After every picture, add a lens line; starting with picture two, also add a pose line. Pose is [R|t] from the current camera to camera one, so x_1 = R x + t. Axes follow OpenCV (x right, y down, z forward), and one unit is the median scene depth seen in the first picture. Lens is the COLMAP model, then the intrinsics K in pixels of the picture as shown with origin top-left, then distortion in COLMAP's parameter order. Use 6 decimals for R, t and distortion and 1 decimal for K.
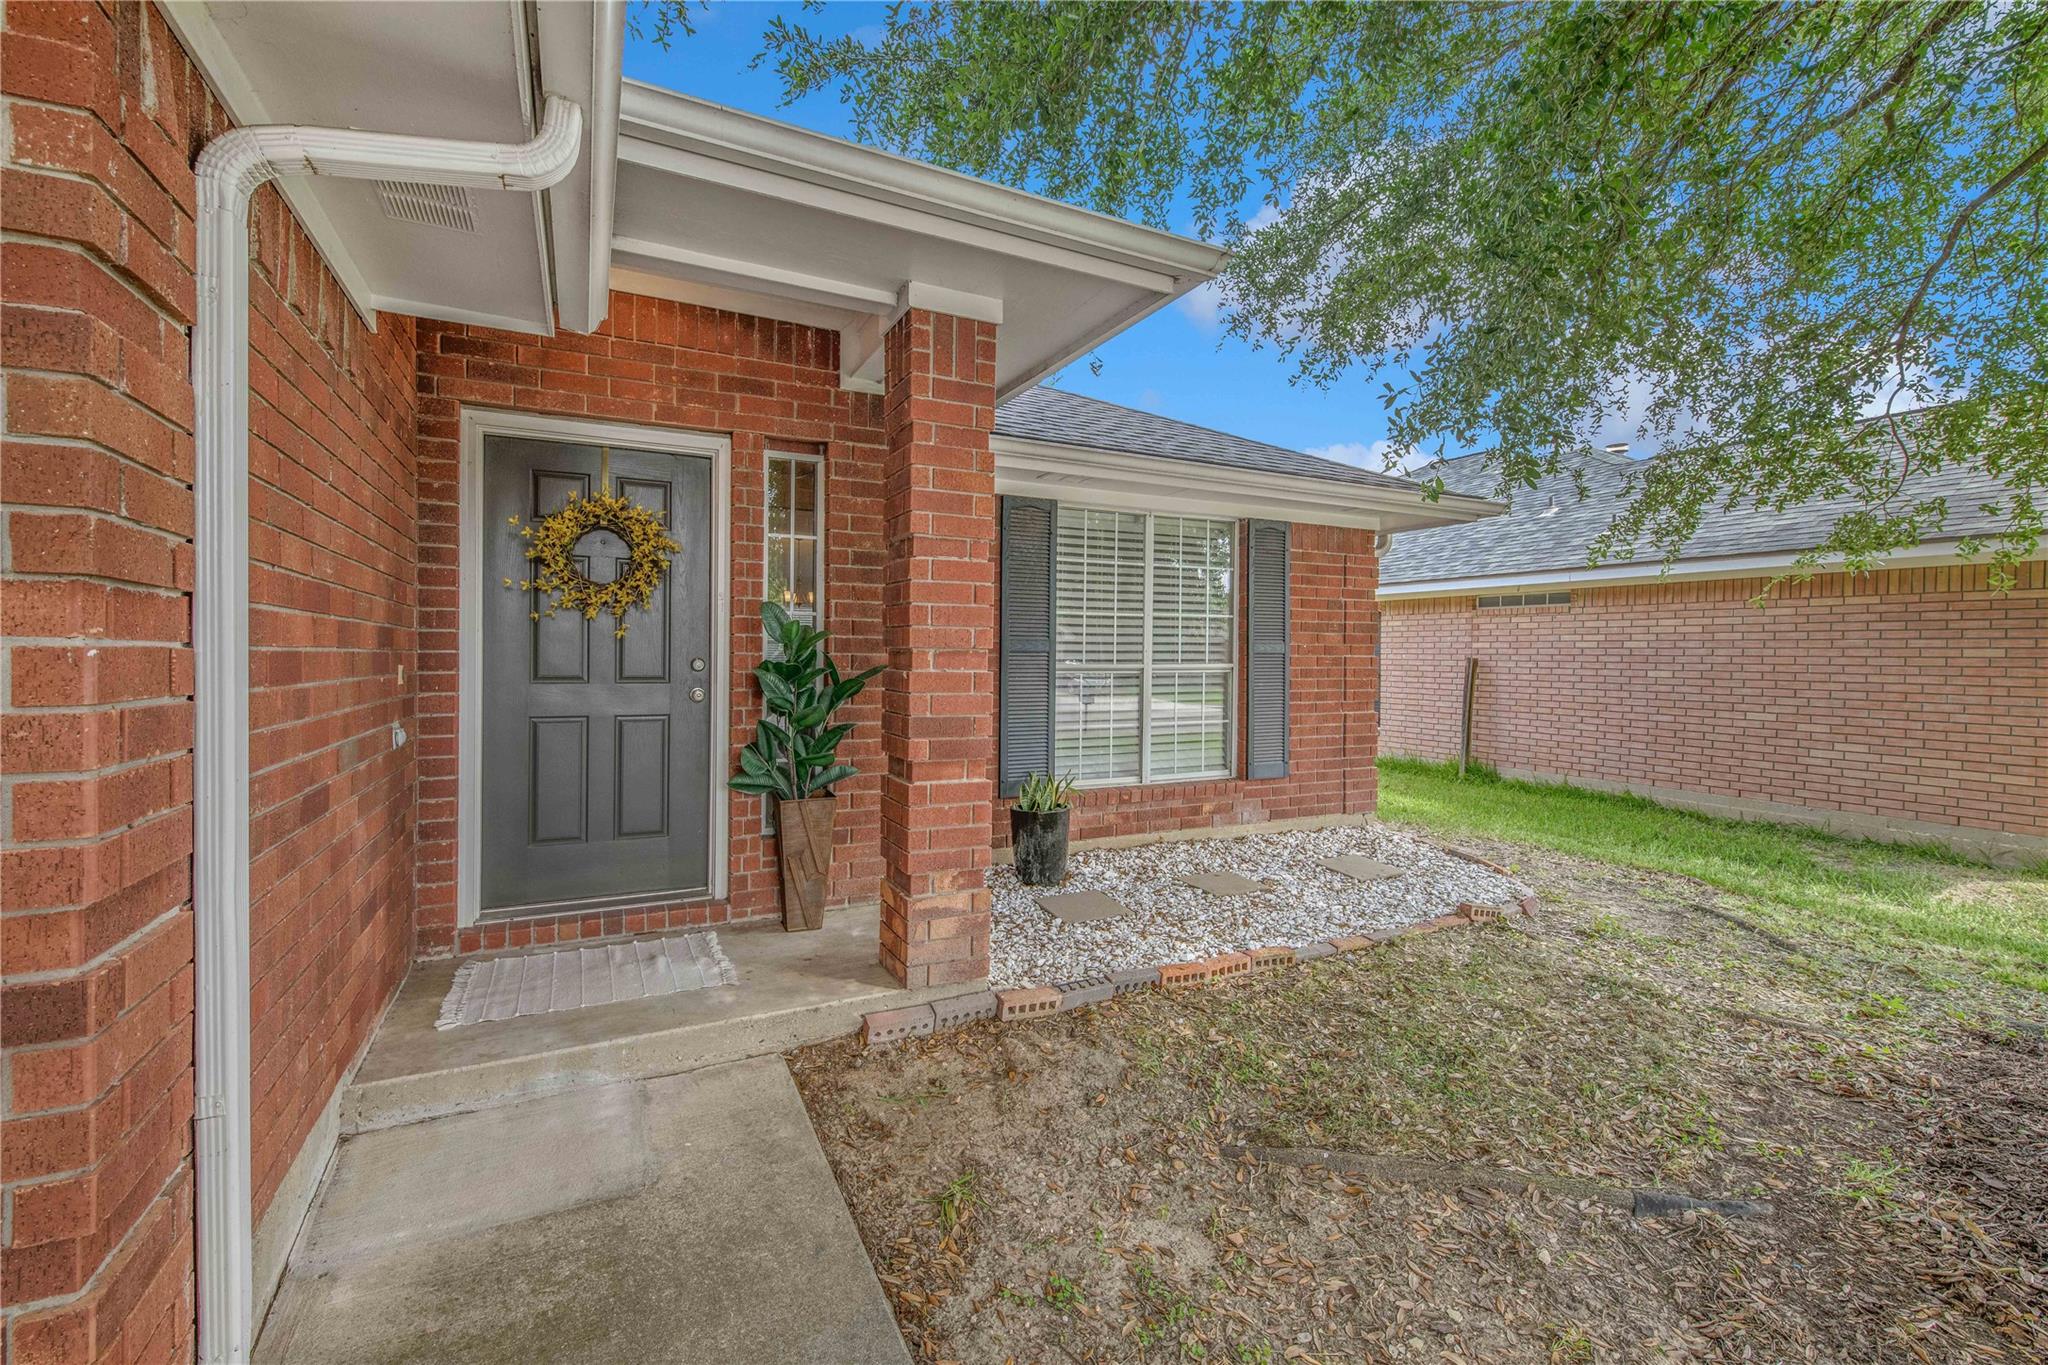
lens RADIAL K [[875.3, 0, 1042.8], [0, 875.3, 664.5], [0, 0, 1]] dist [0.019513, 0.000015]
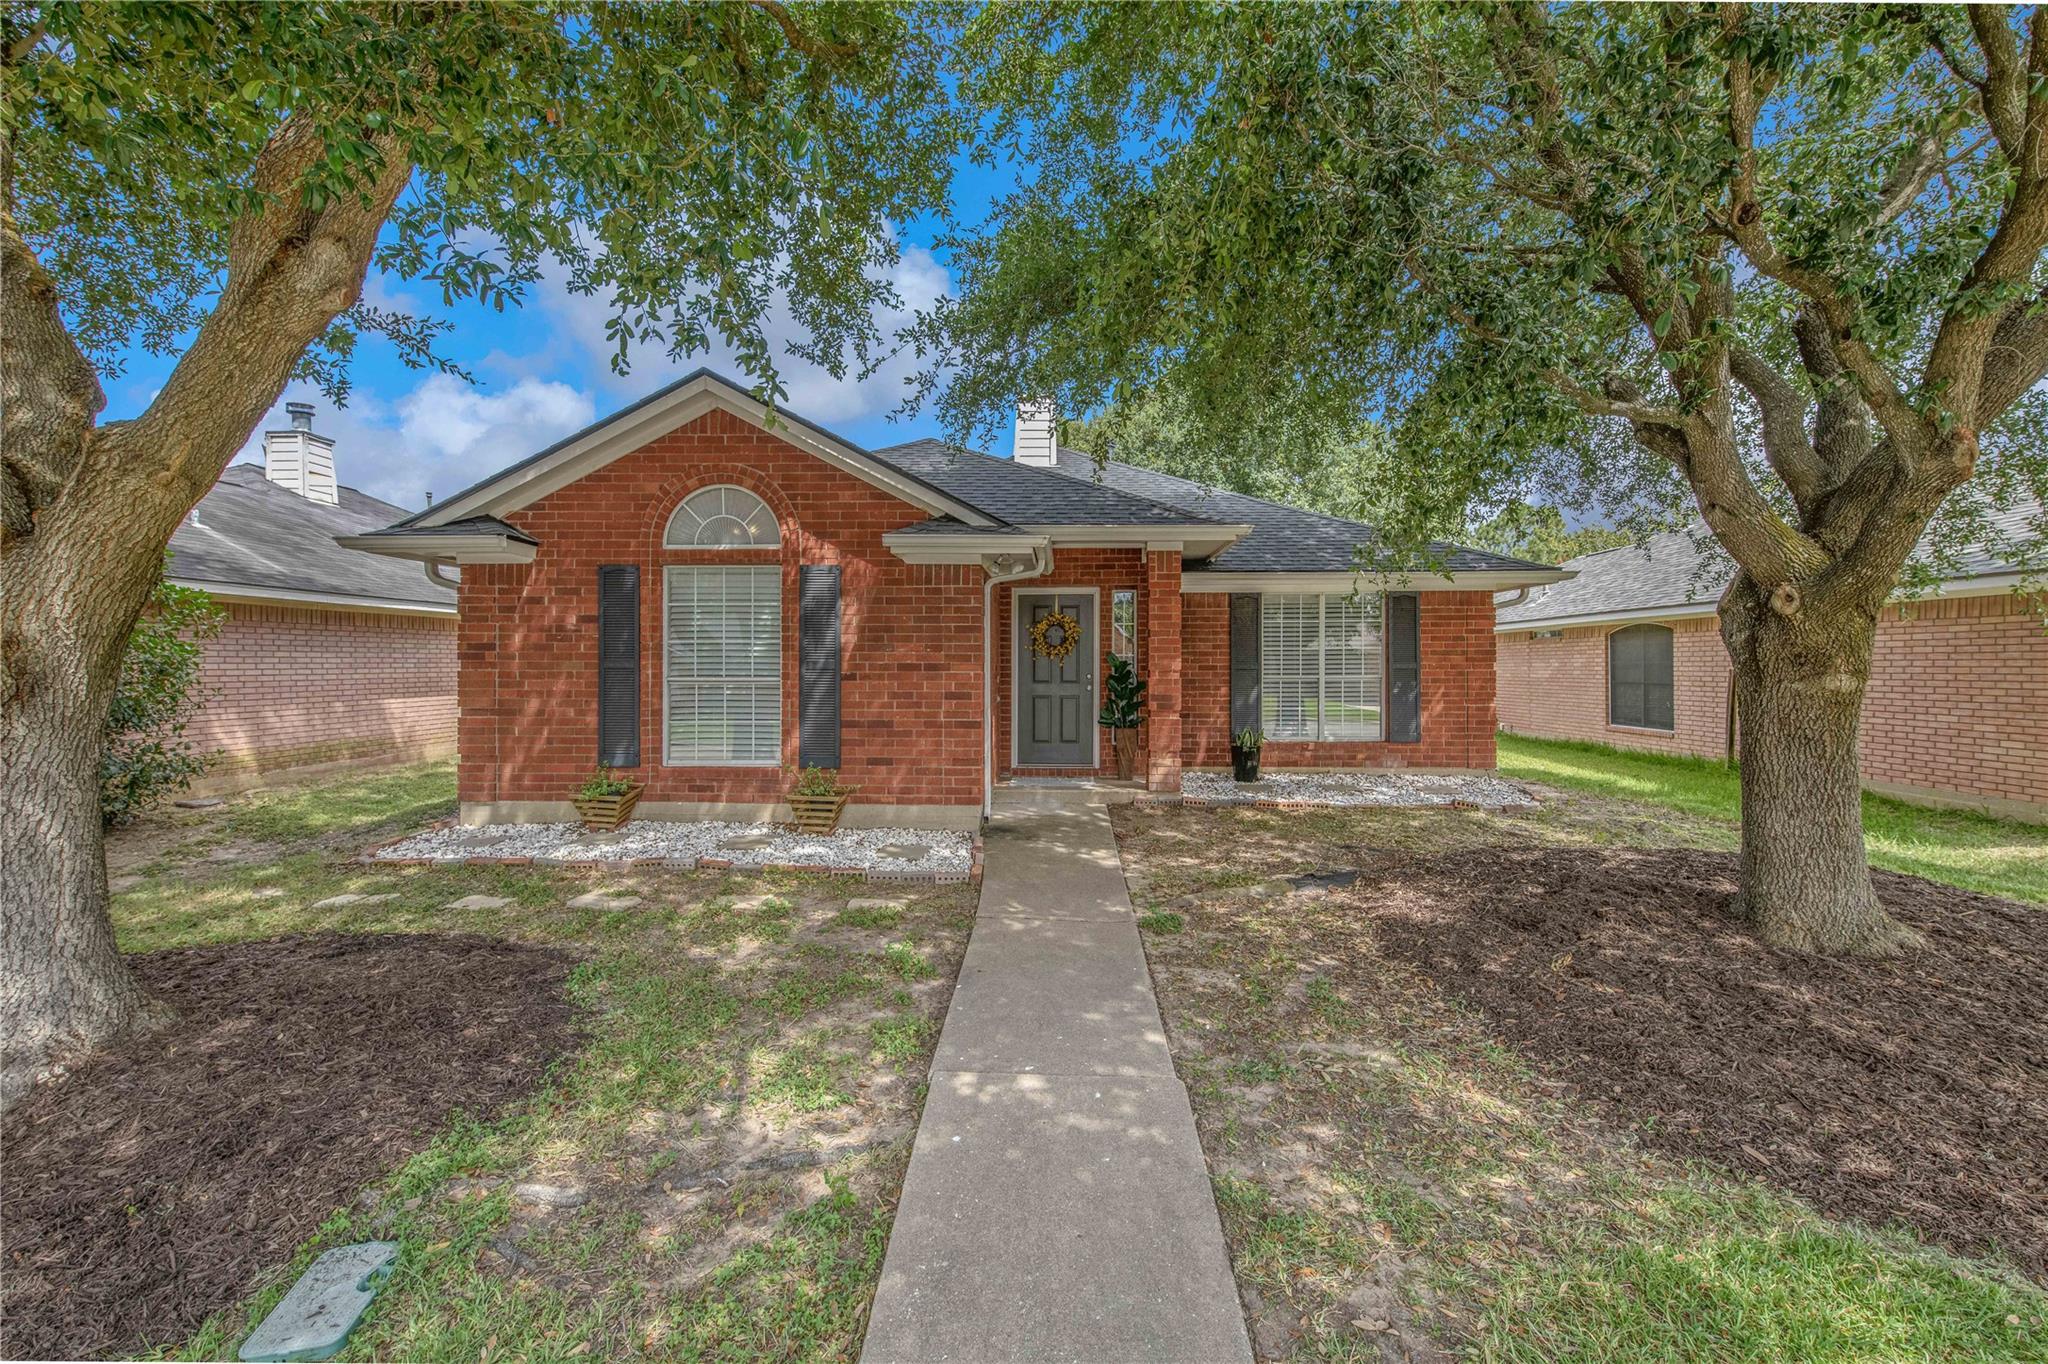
lens RADIAL K [[875.3, 0, 1042.8], [0, 875.3, 664.0], [0, 0, 1]] dist [0.019513, 0.000015]
pose [[0.868586, -0.011990, -0.495393, 0.554562], [0.002805, 0.999810, -0.019281, 0.009577], [0.495530, 0.015358, 0.868455, -0.940782]]
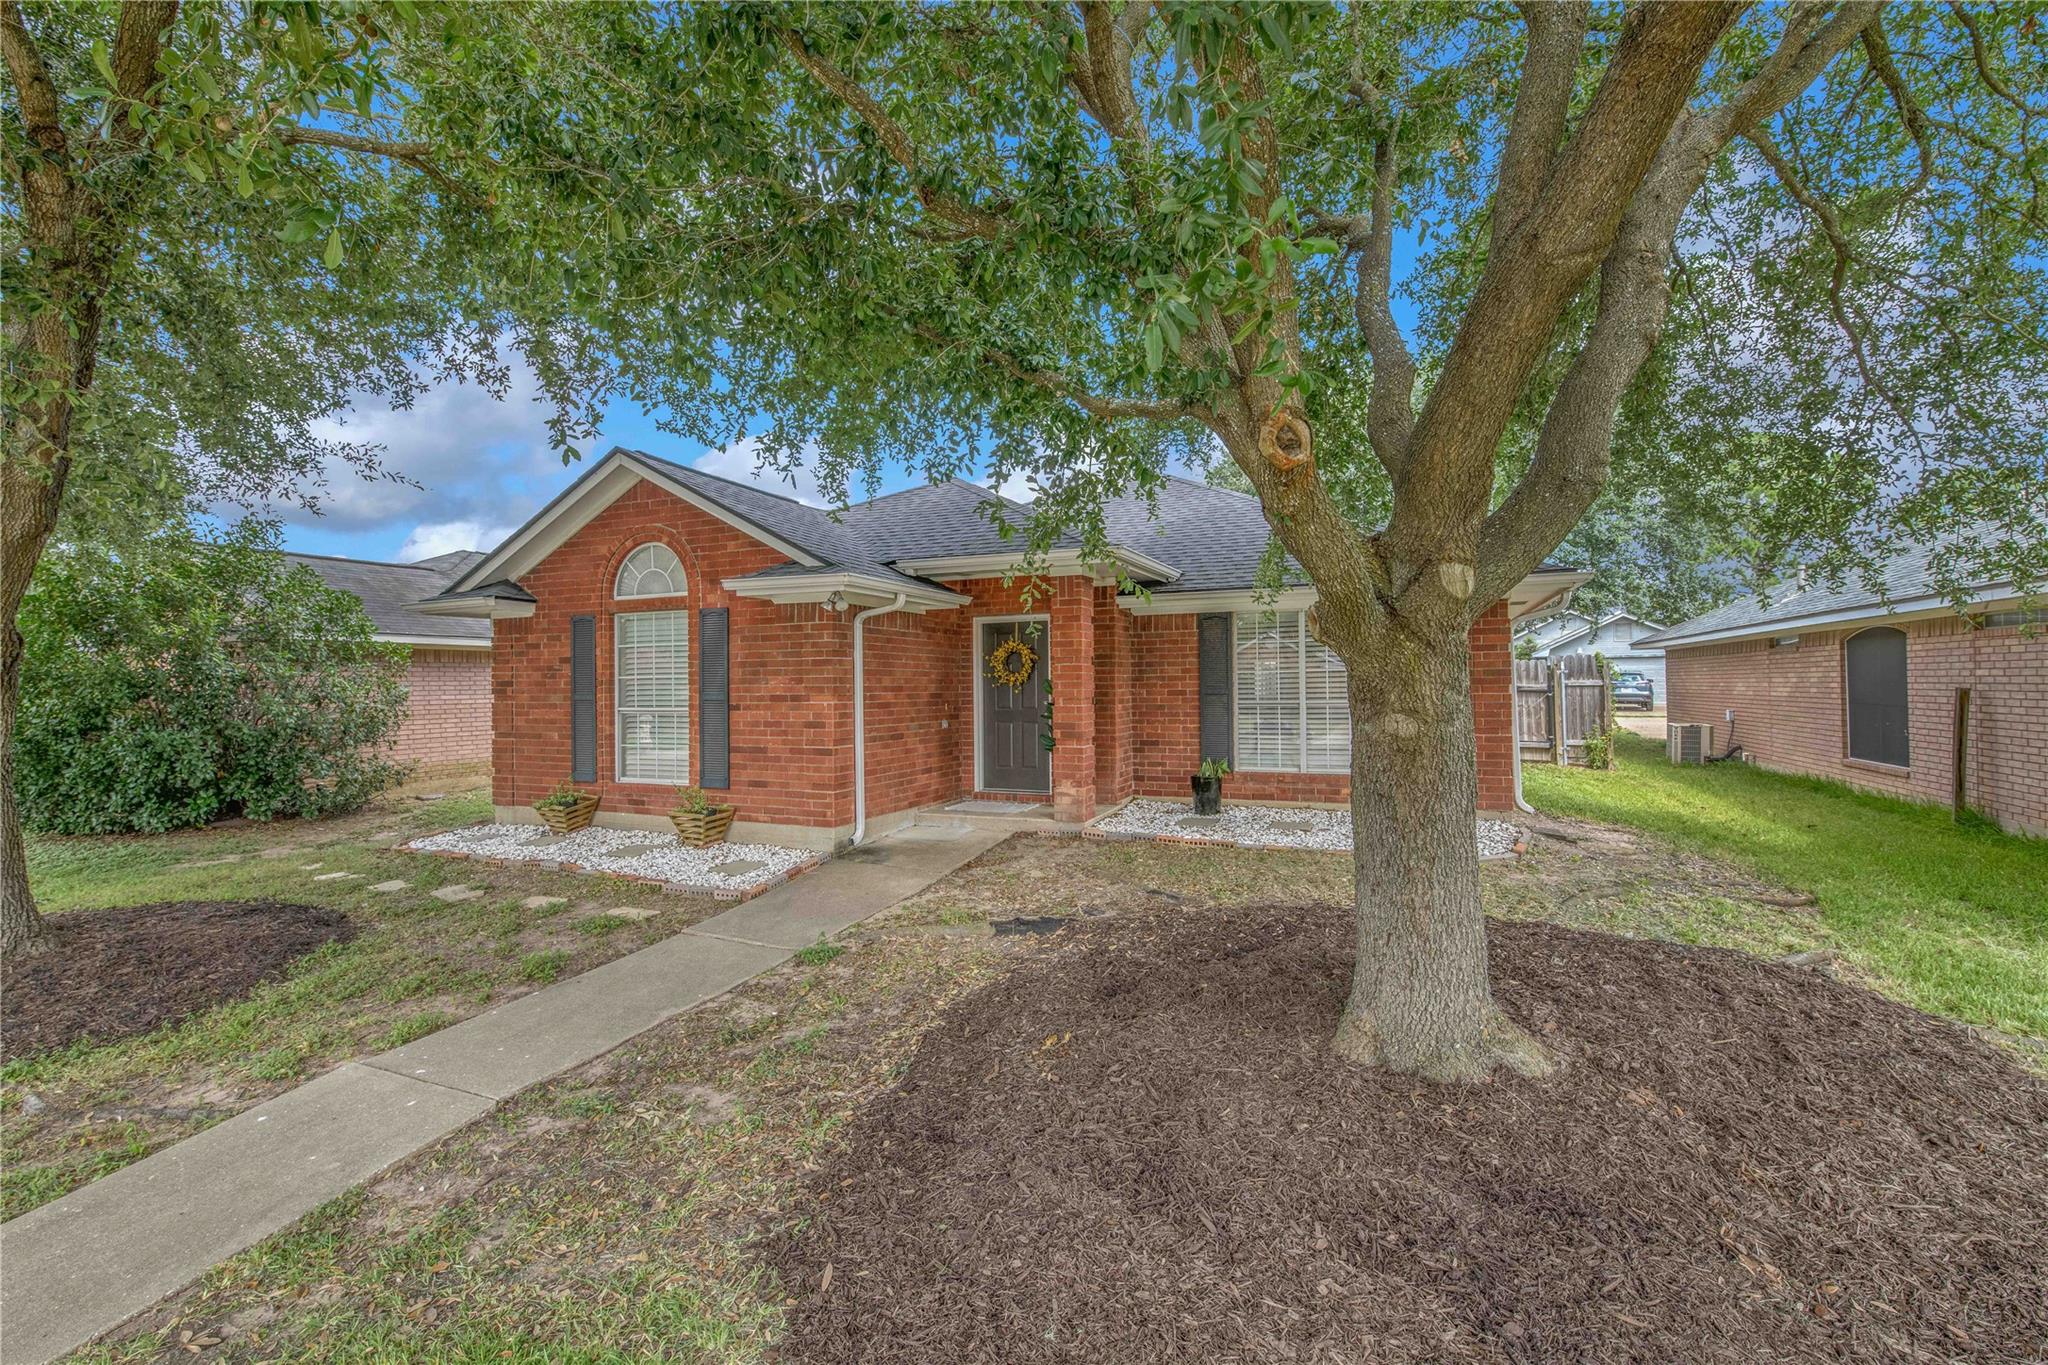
lens RADIAL K [[846.9, 0, 1029.1], [0, 846.9, 679.1], [0, 0, 1]] dist [0.002064, 0.000091]
pose [[0.645817, -0.023730, -0.763124, 1.075096], [0.008114, 0.999674, -0.024220, -0.006639], [0.763449, 0.009450, 0.645799, -0.462628]]
